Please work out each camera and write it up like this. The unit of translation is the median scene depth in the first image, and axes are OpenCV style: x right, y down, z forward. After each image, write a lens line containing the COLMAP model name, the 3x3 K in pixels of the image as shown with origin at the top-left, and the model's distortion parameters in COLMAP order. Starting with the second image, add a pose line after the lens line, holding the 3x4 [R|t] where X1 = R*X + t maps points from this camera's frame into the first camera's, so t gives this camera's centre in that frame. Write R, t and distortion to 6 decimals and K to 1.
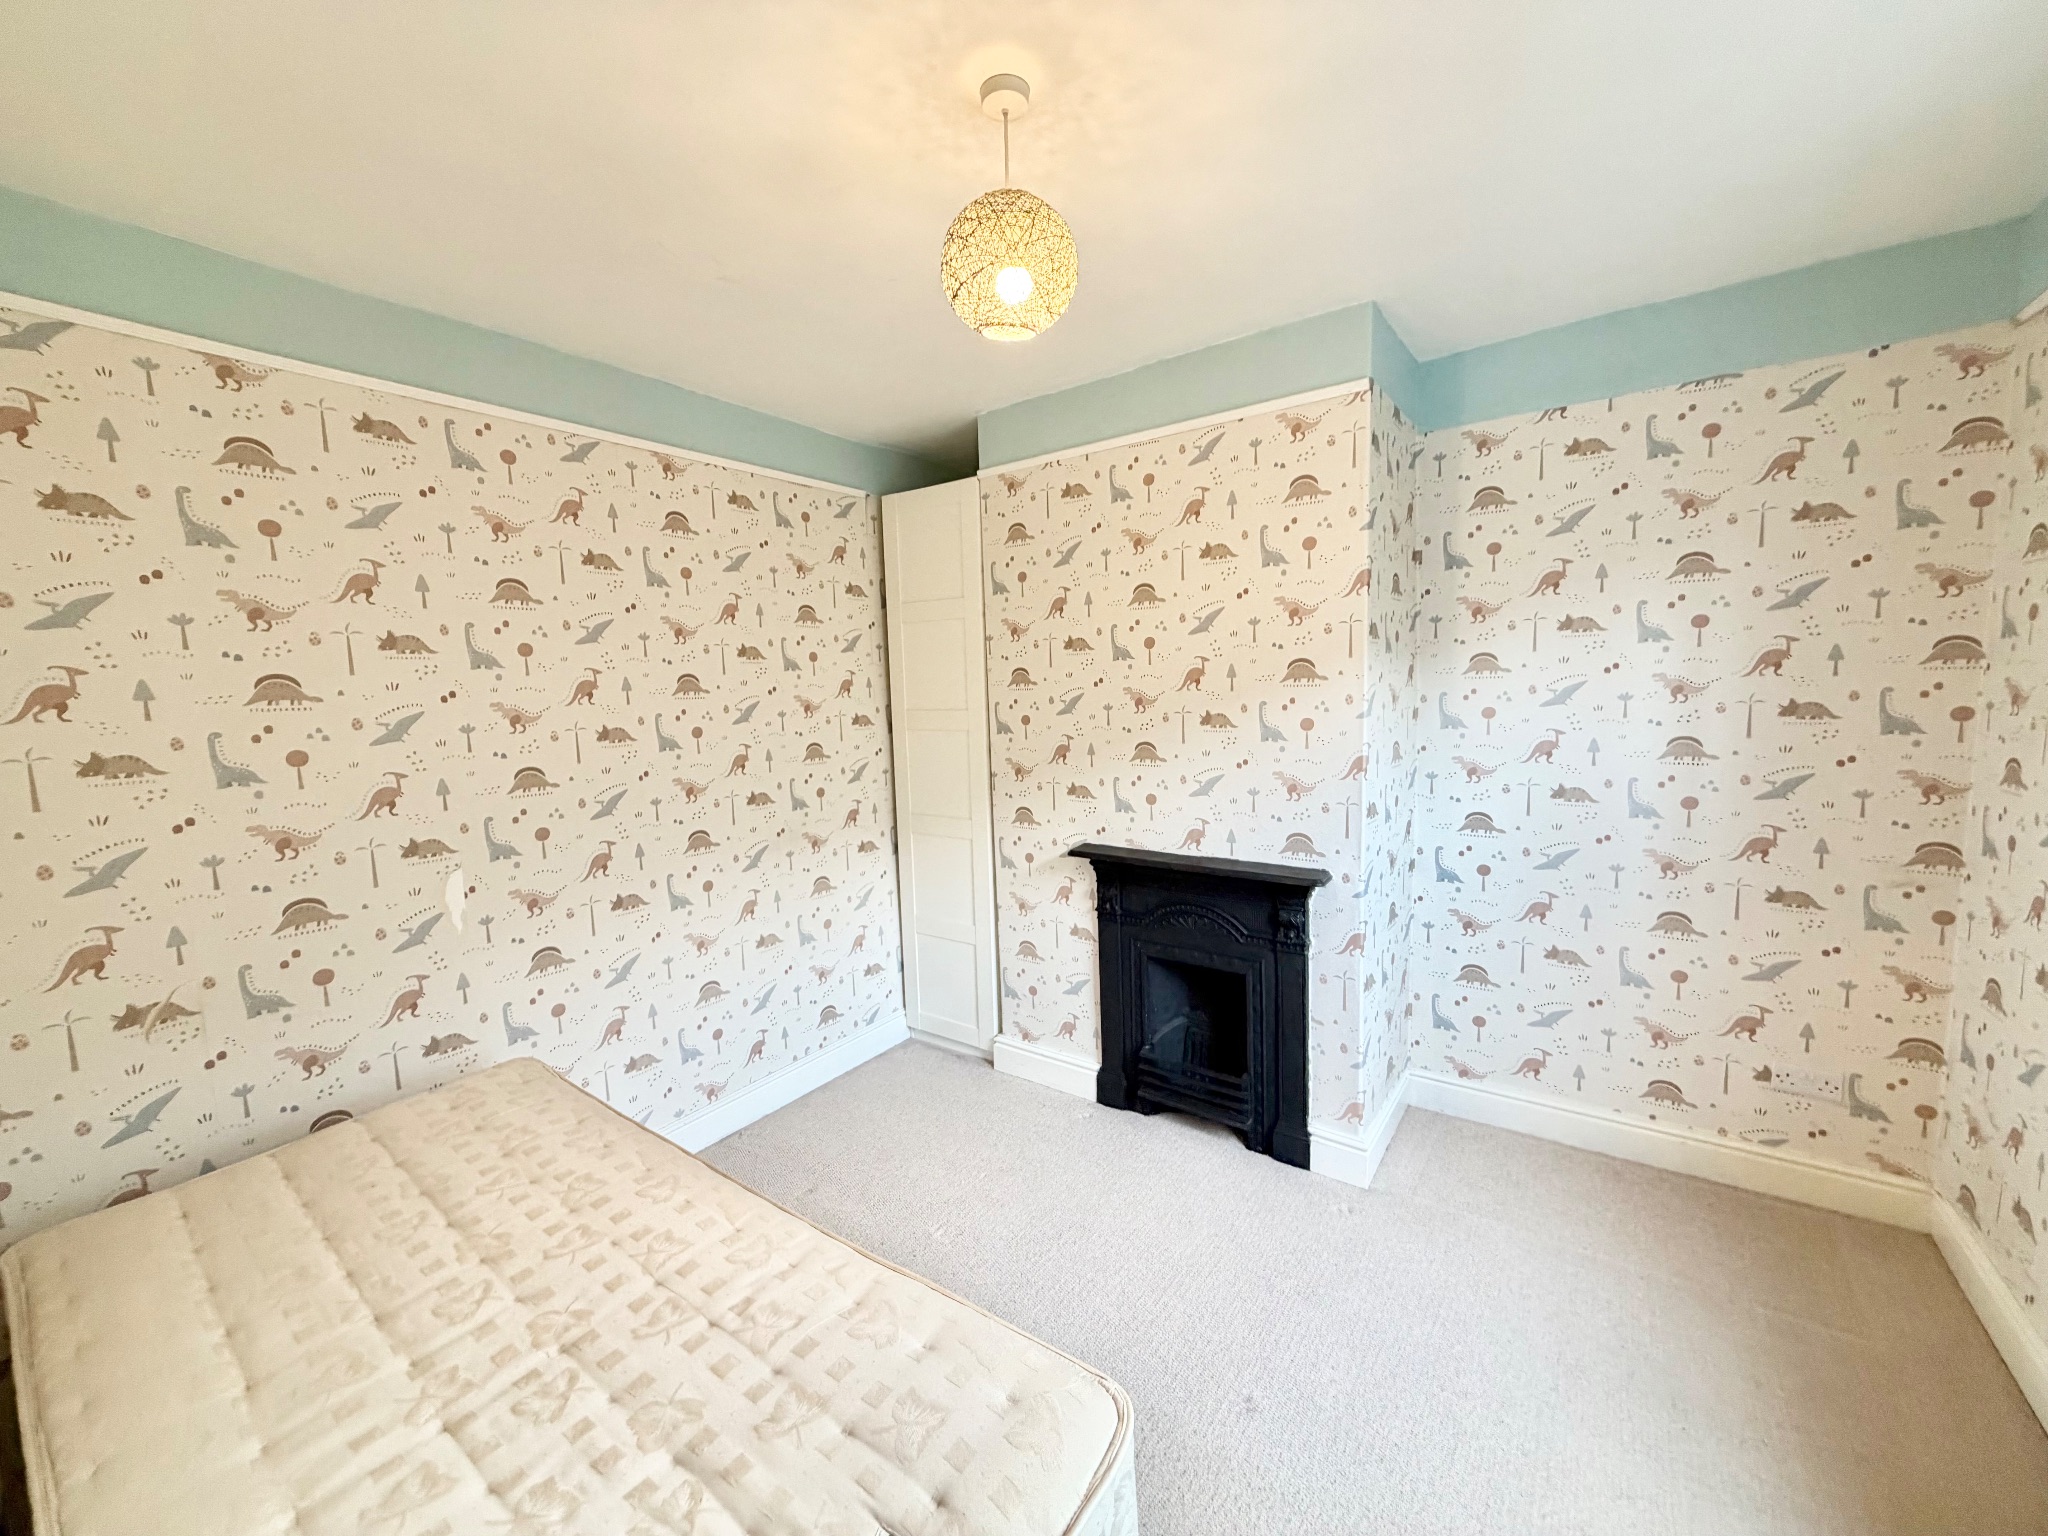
lens RADIAL K [[814.2, 0, 1020.0], [0, 814.2, 769.0], [0, 0, 1]] dist [0.001442, -0.000293]
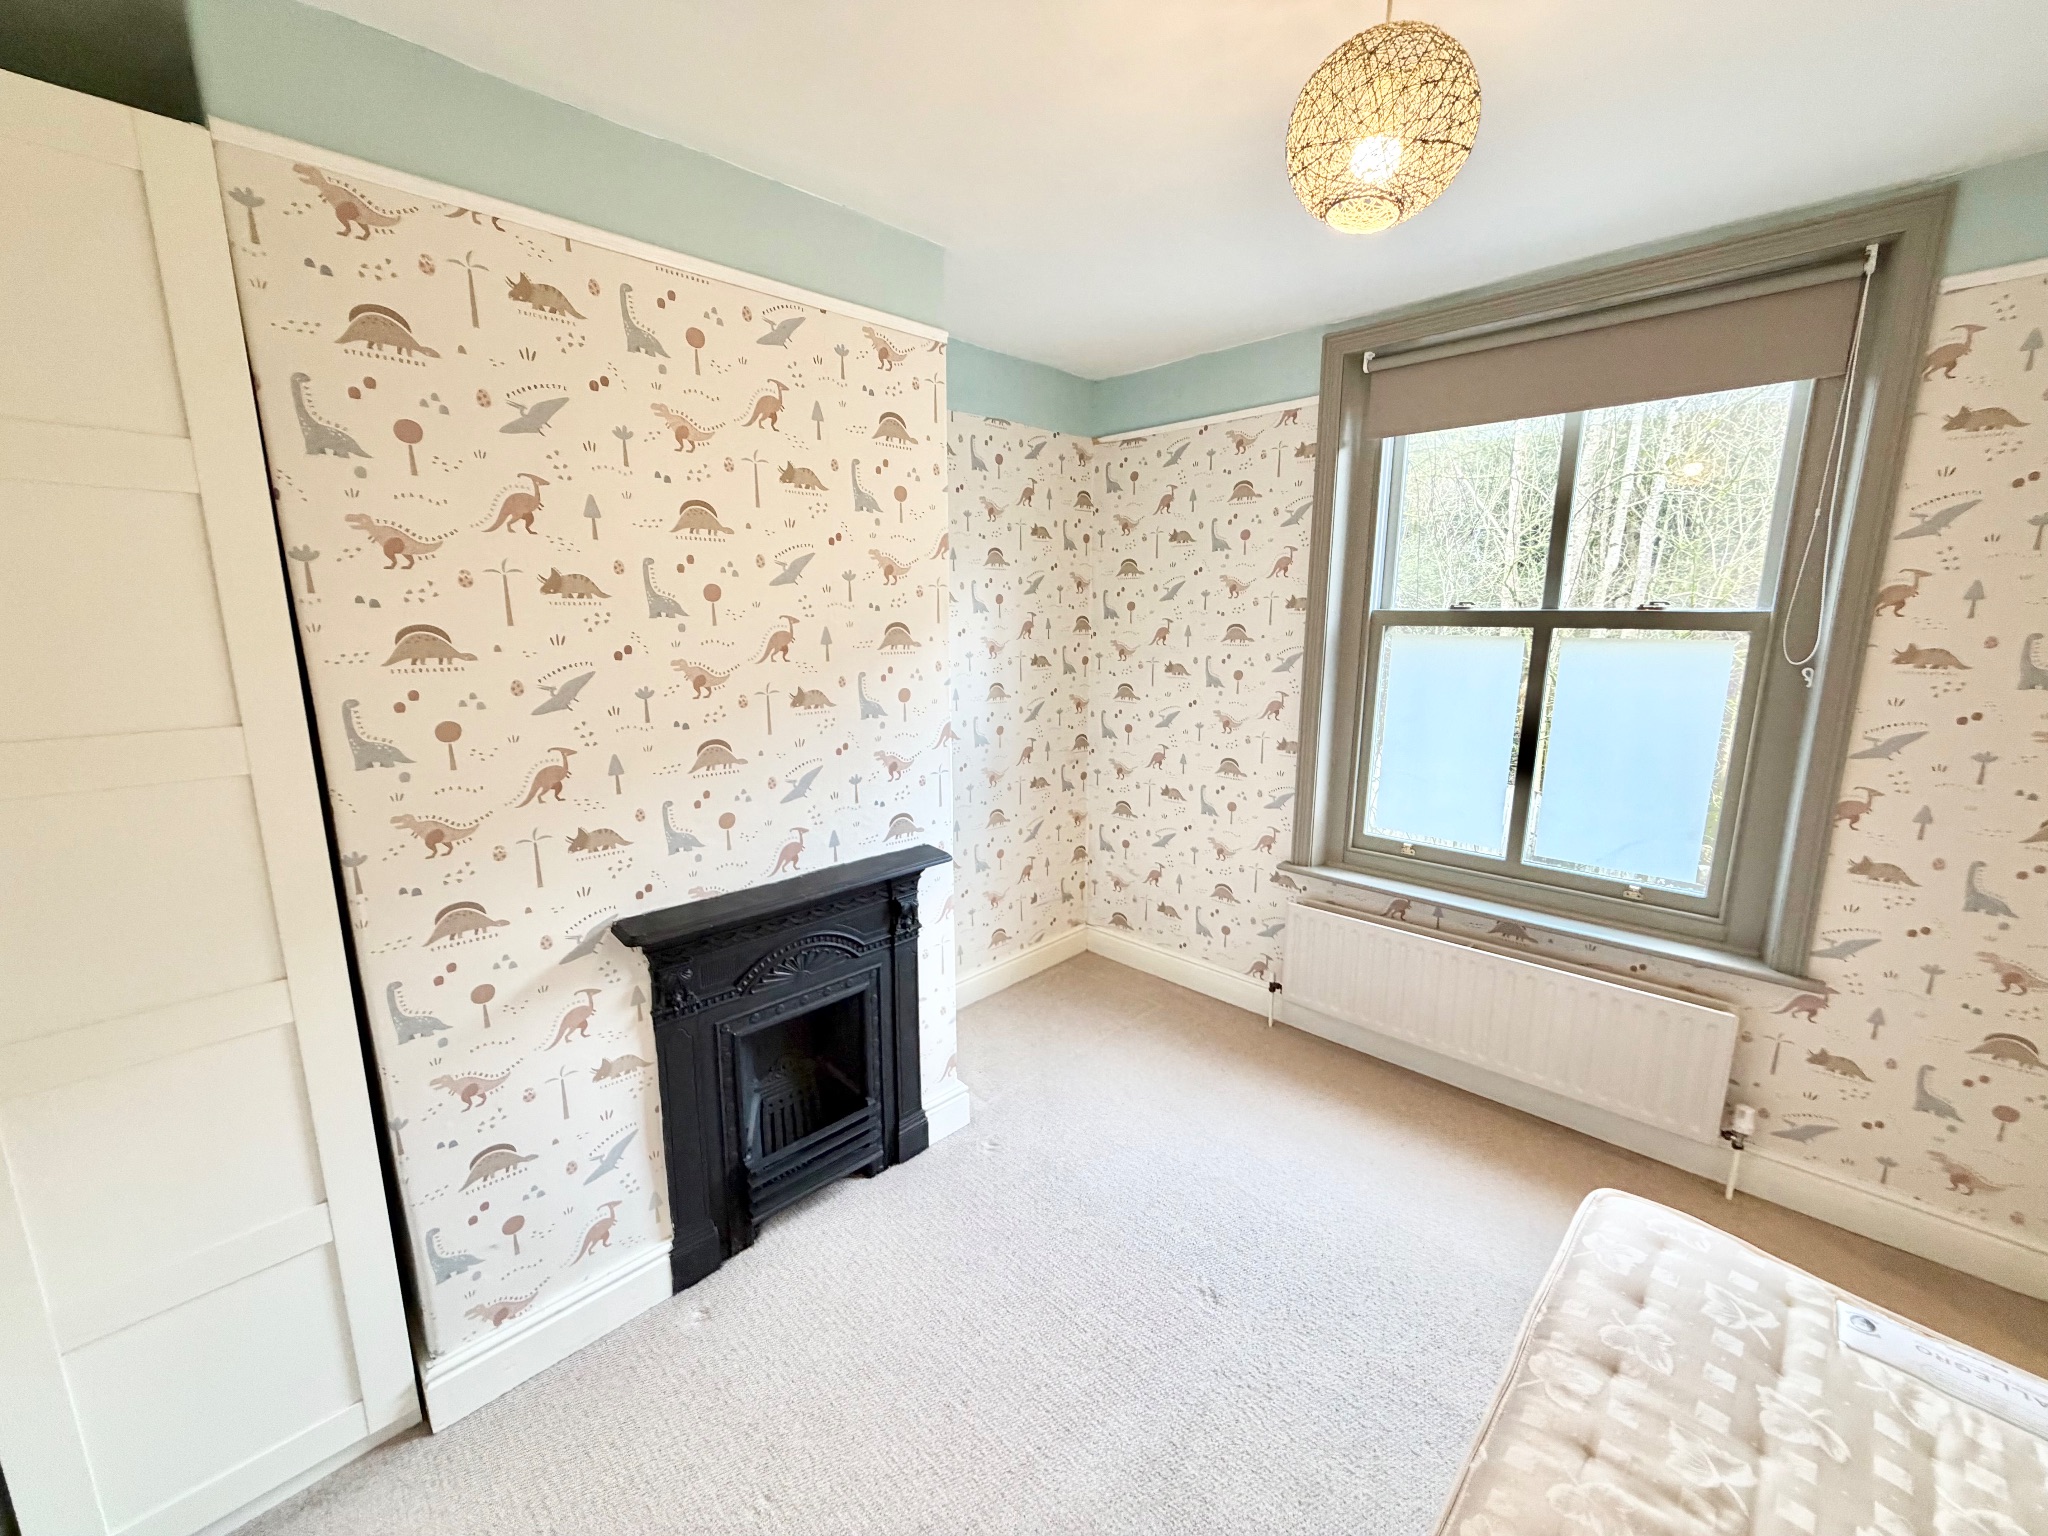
lens RADIAL K [[814.2, 0, 1020.0], [0, 814.2, 769.0], [0, 0, 1]] dist [0.001442, -0.000293]
pose [[0.157963, -0.164323, 0.973676, -0.489113], [0.098671, 0.983748, 0.150015, -0.089452], [-0.982503, 0.072377, 0.171610, 0.660398]]
